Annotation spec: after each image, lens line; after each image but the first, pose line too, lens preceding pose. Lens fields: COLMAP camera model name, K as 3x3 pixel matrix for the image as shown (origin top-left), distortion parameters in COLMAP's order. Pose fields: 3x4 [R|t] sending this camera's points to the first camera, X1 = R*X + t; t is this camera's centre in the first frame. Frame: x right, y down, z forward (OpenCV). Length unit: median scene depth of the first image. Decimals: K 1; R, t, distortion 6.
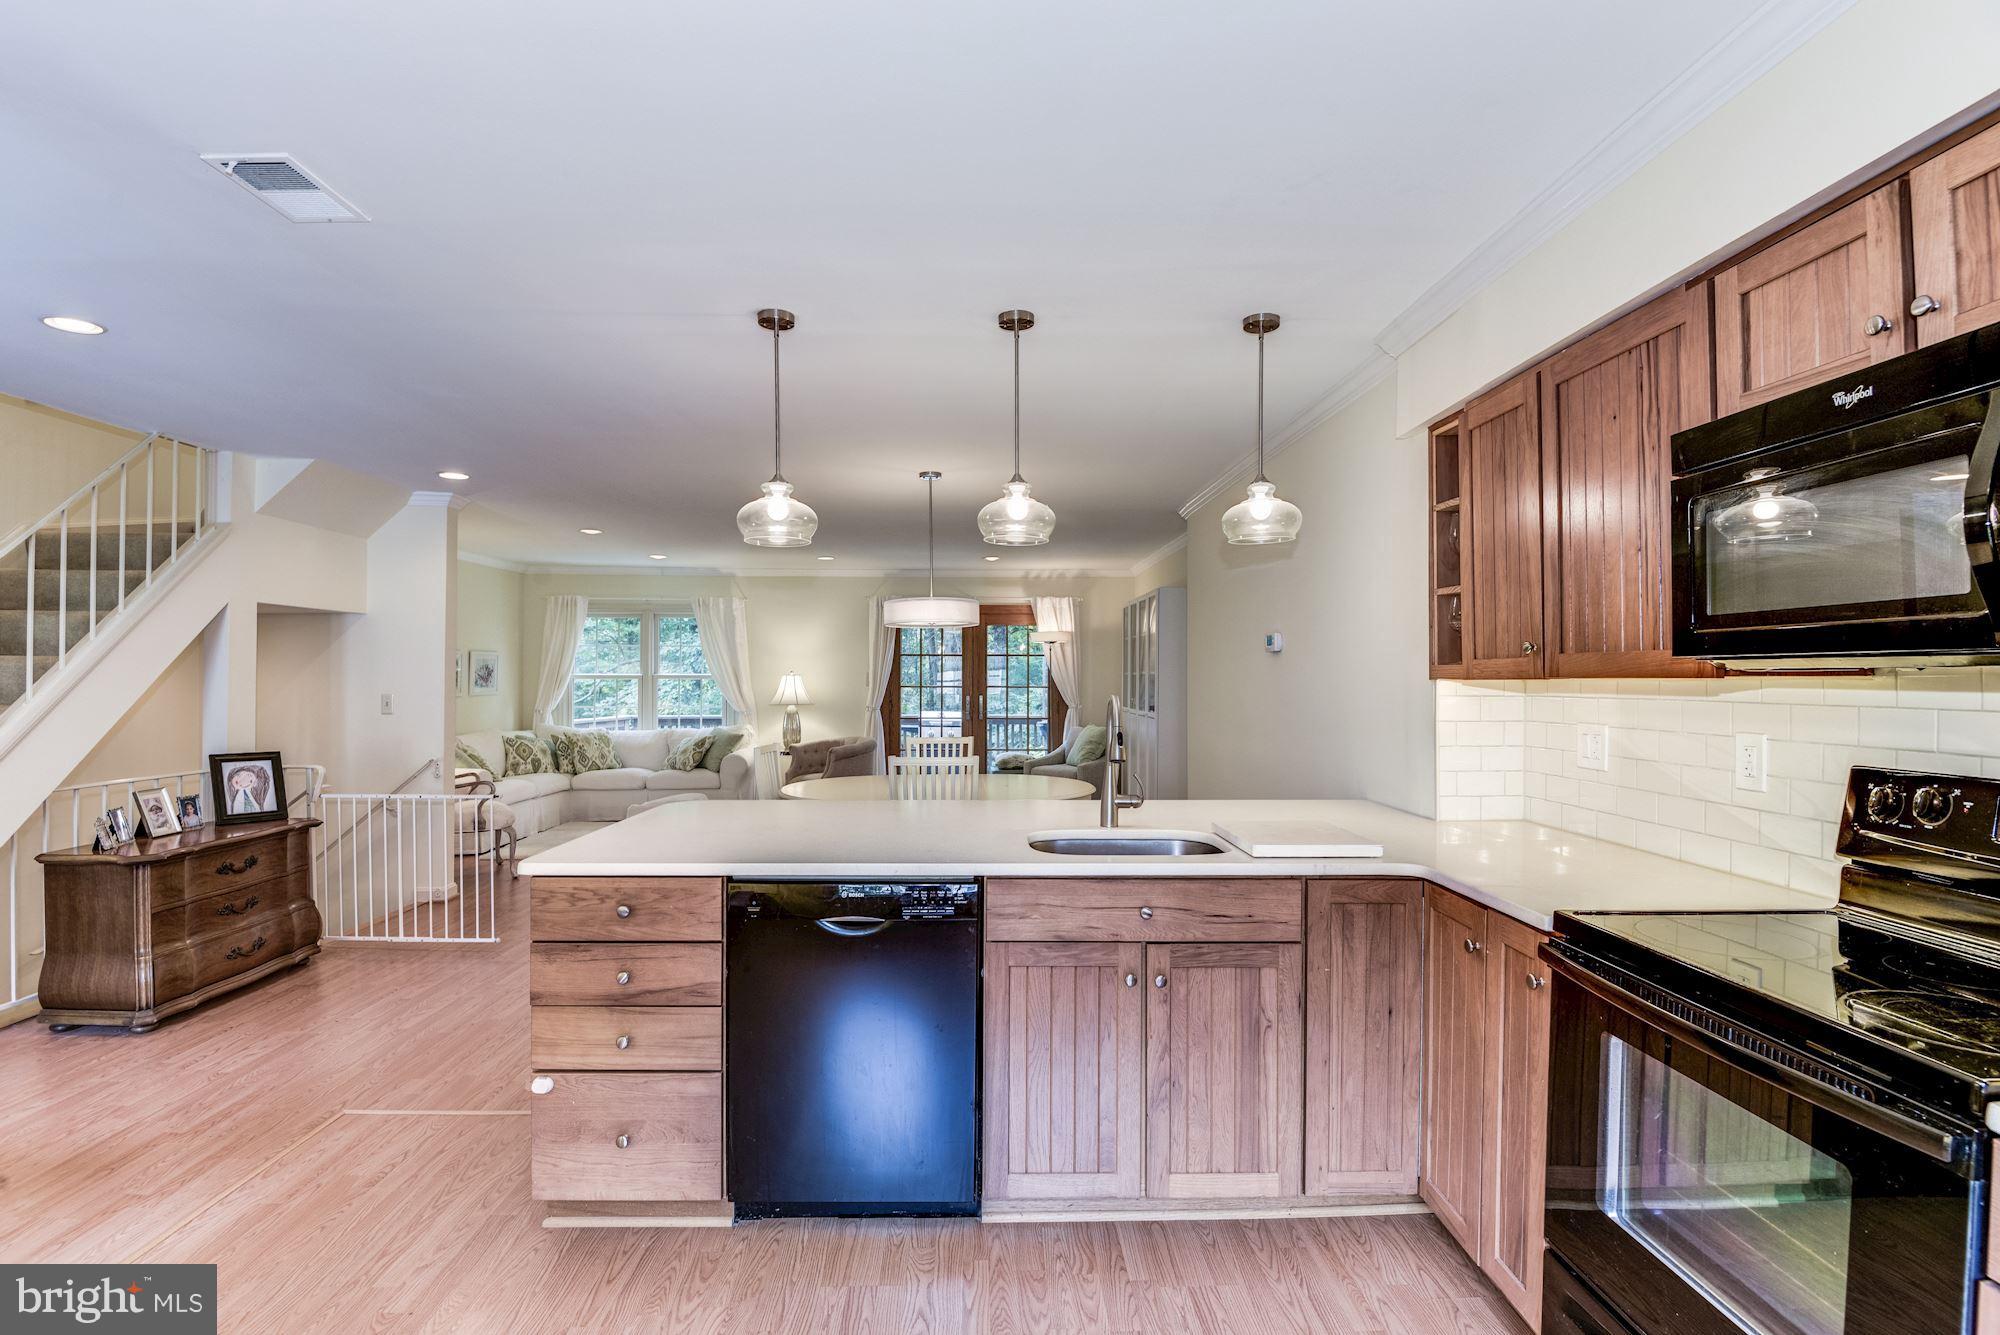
lens RADIAL K [[928.3, 0, 992.0], [0, 928.3, 678.8], [0, 0, 1]] dist [0.008728, -0.028220]
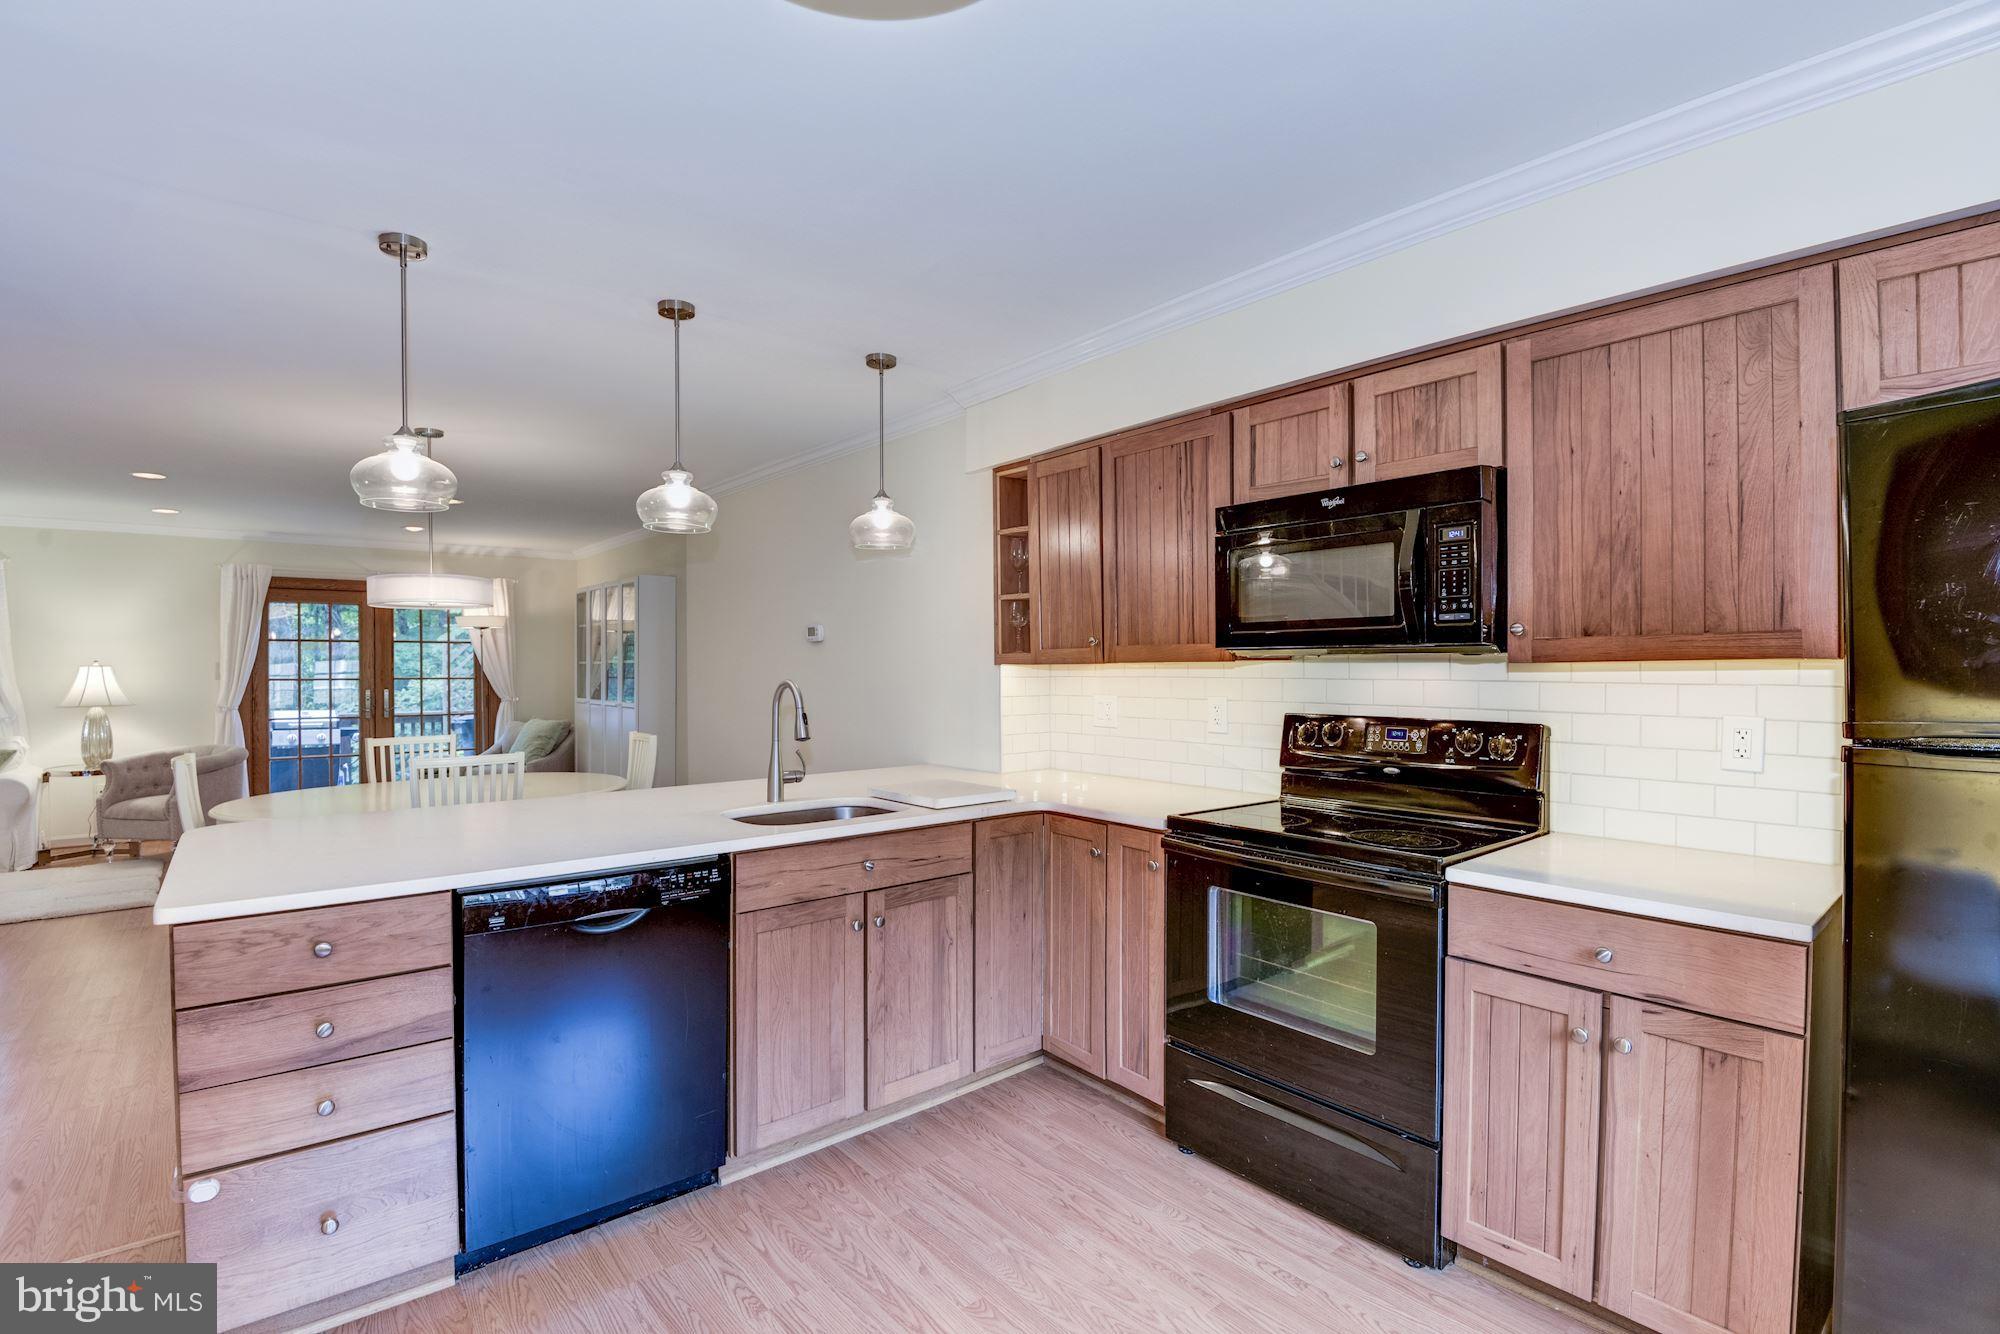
lens RADIAL K [[916.4, 0, 996.5], [0, 916.4, 669.2], [0, 0, 1]] dist [0.001446, -0.022074]
pose [[0.783235, -0.006501, 0.621691, -0.414775], [0.006226, 0.999977, 0.002612, 0.004806], [-0.621694, 0.001825, 0.783258, 0.003294]]
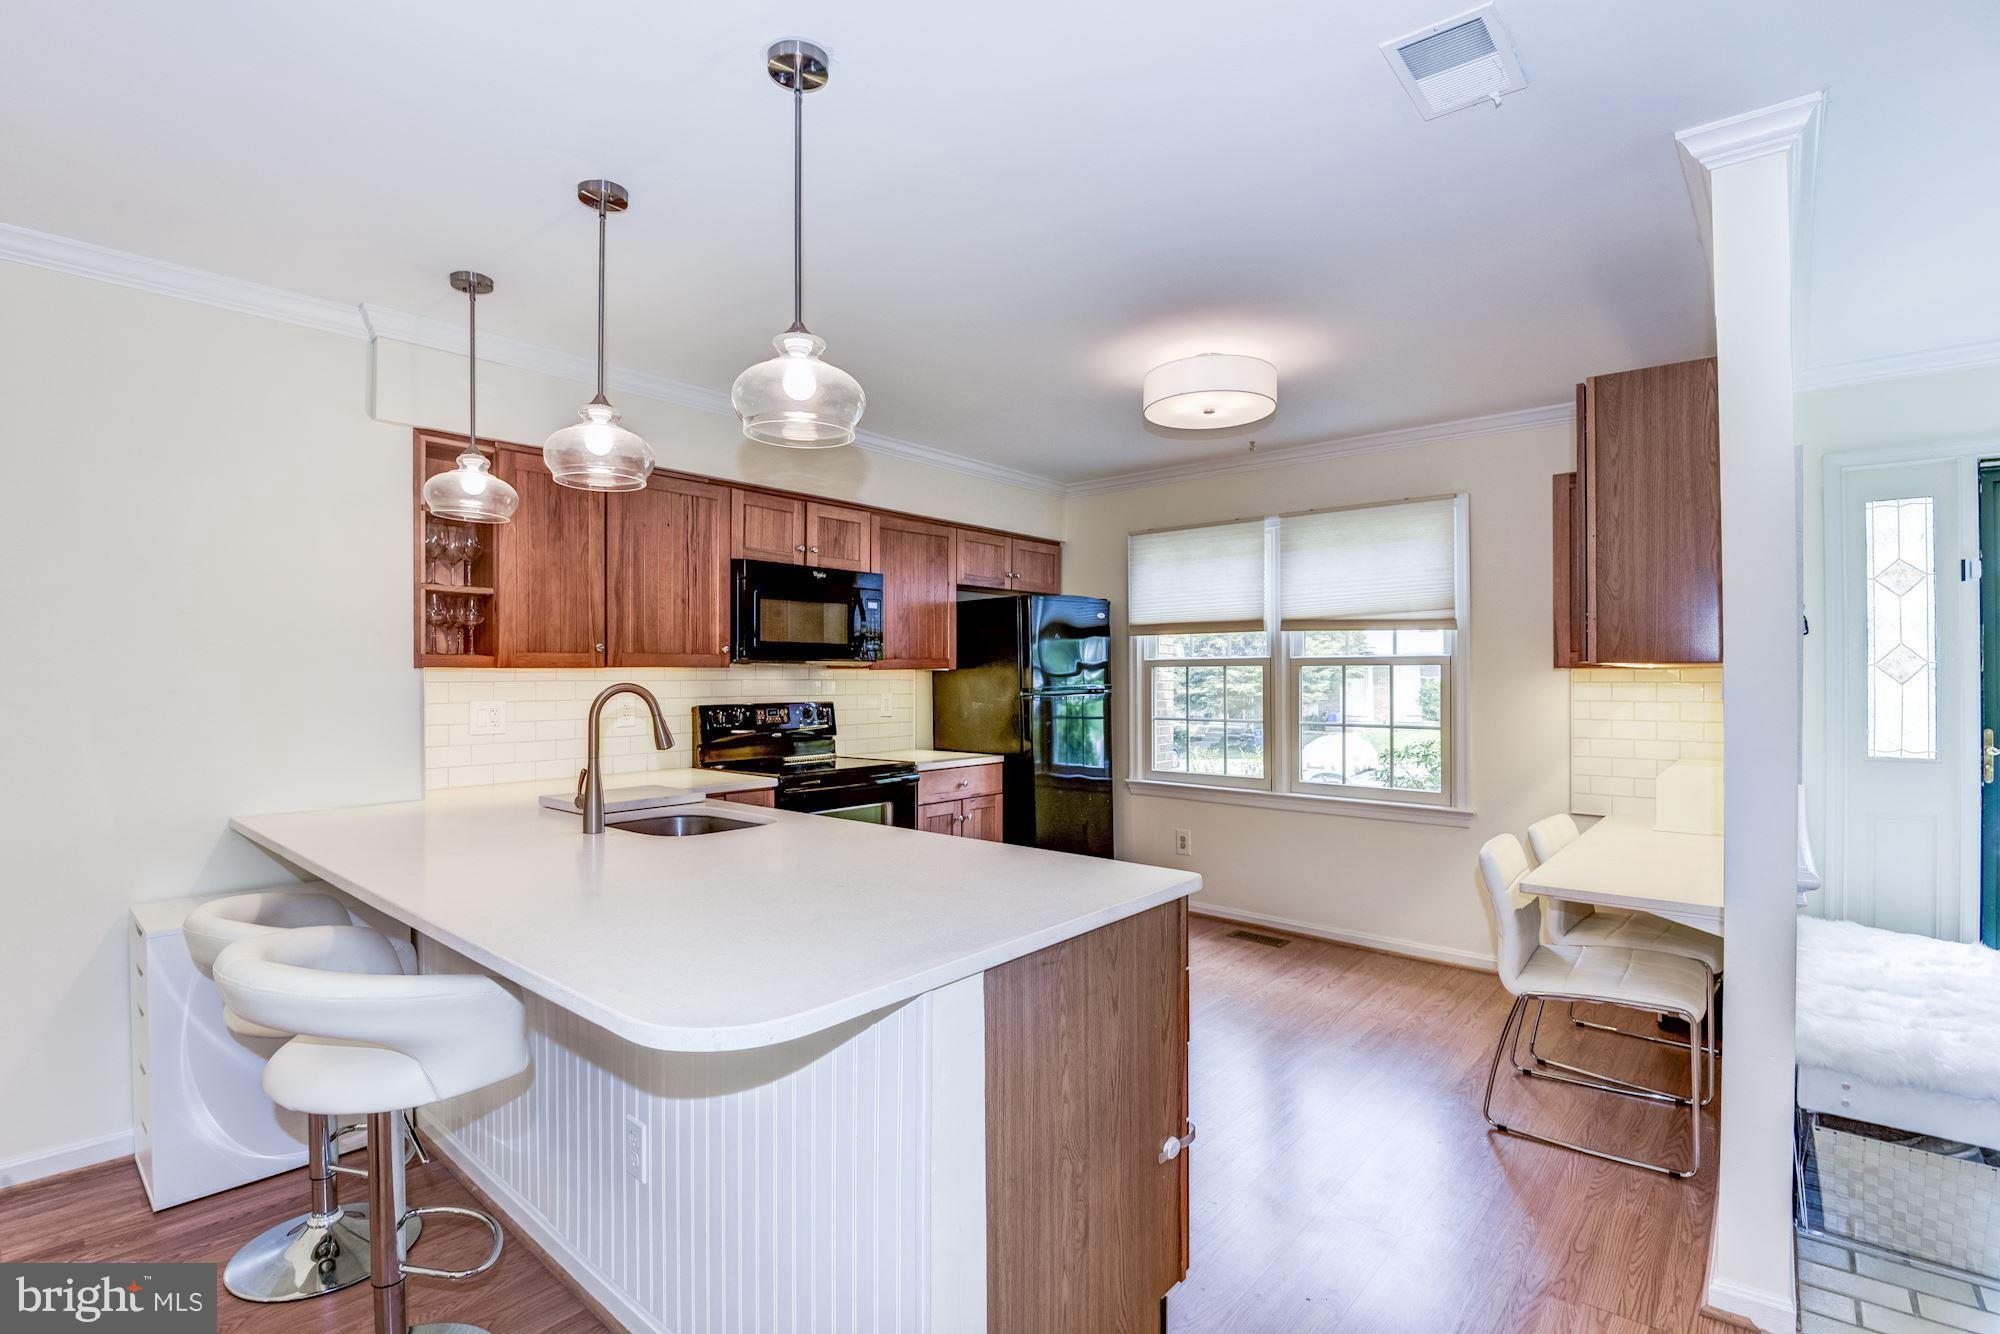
lens RADIAL K [[916.4, 0, 996.5], [0, 916.4, 669.2], [0, 0, 1]] dist [0.001446, -0.022074]
pose [[-0.739881, 0.003742, 0.672727, -0.928730], [0.002294, 0.999993, -0.003038, 0.008500], [-0.672734, -0.000705, -0.739884, 1.723914]]
